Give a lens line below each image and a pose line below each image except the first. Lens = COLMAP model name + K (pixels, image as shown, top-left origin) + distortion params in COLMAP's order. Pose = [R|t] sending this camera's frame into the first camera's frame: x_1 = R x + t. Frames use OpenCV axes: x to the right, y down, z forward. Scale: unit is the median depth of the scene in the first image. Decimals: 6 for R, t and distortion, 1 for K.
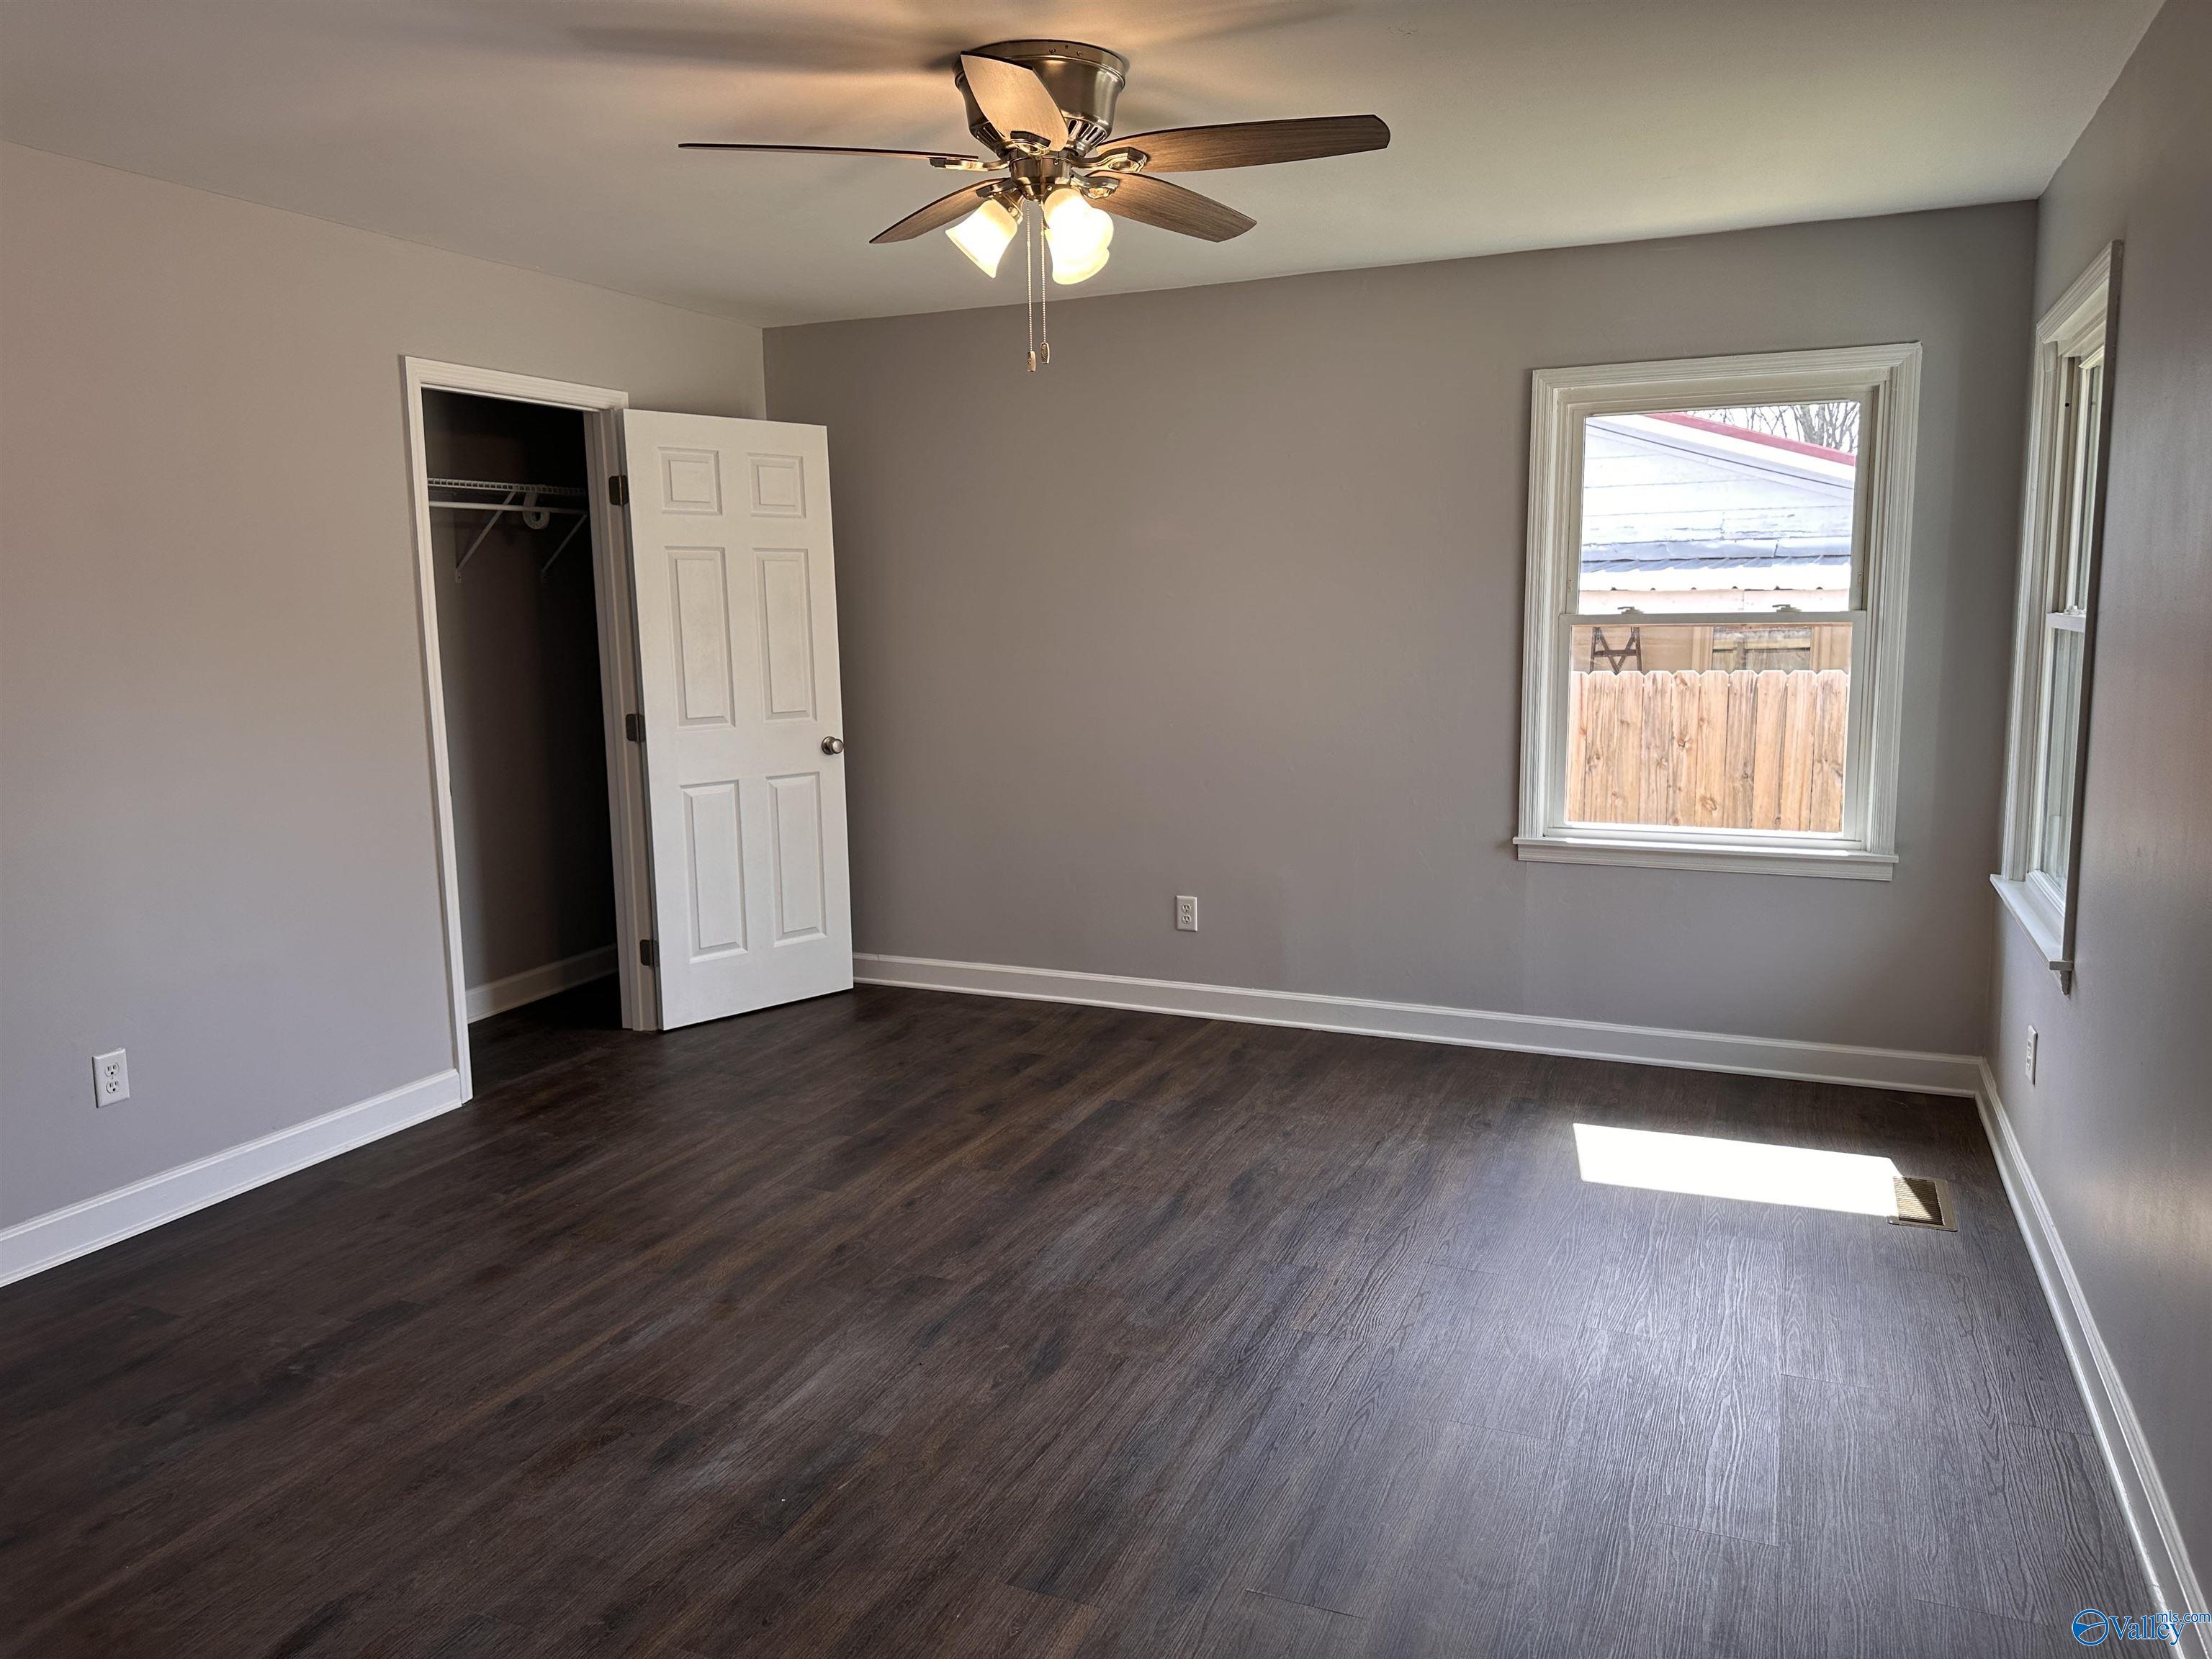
lens RADIAL K [[1568.7, 0, 1082.6], [0, 1568.7, 796.1], [0, 0, 1]] dist [0.051332, -0.053905]
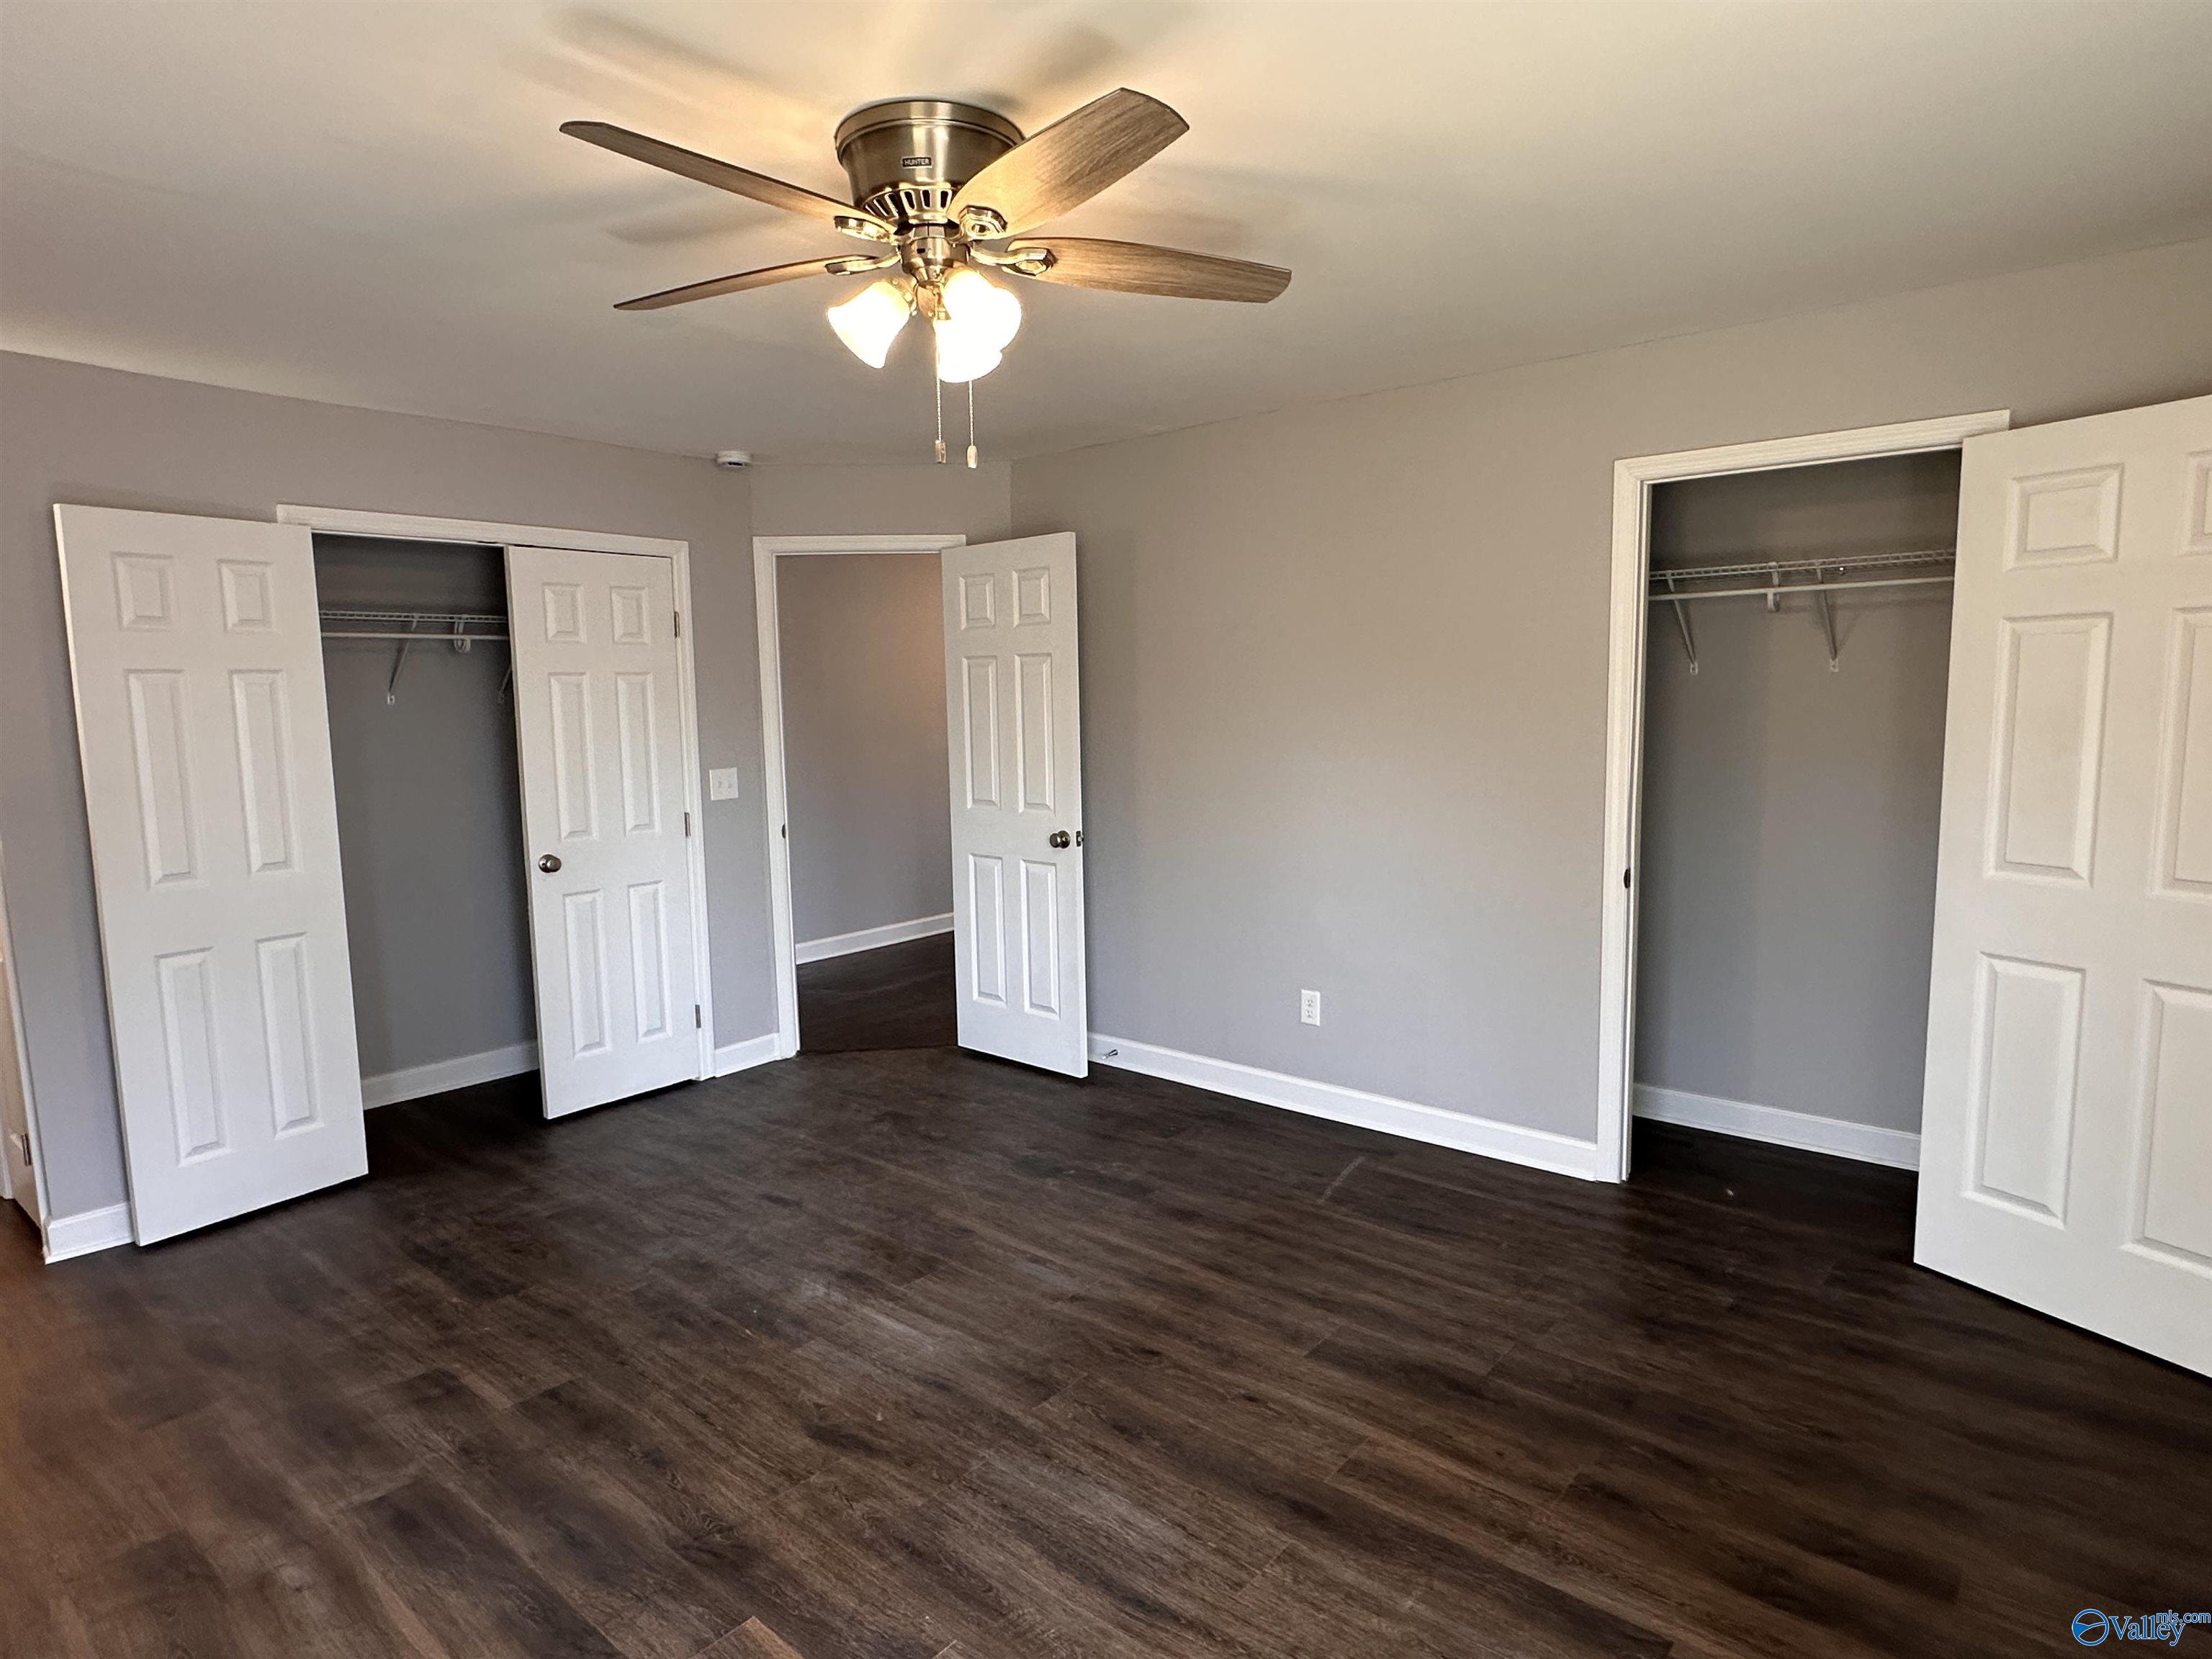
lens RADIAL K [[1239.9, 0, 1094.8], [0, 1239.9, 837.5], [0, 0, 1]] dist [0.009368, -0.007699]
pose [[-0.296486, 0.127574, -0.946478, 0.567483], [-0.095582, 0.982098, 0.162317, -0.159079], [0.950242, 0.138591, -0.278985, 1.158638]]
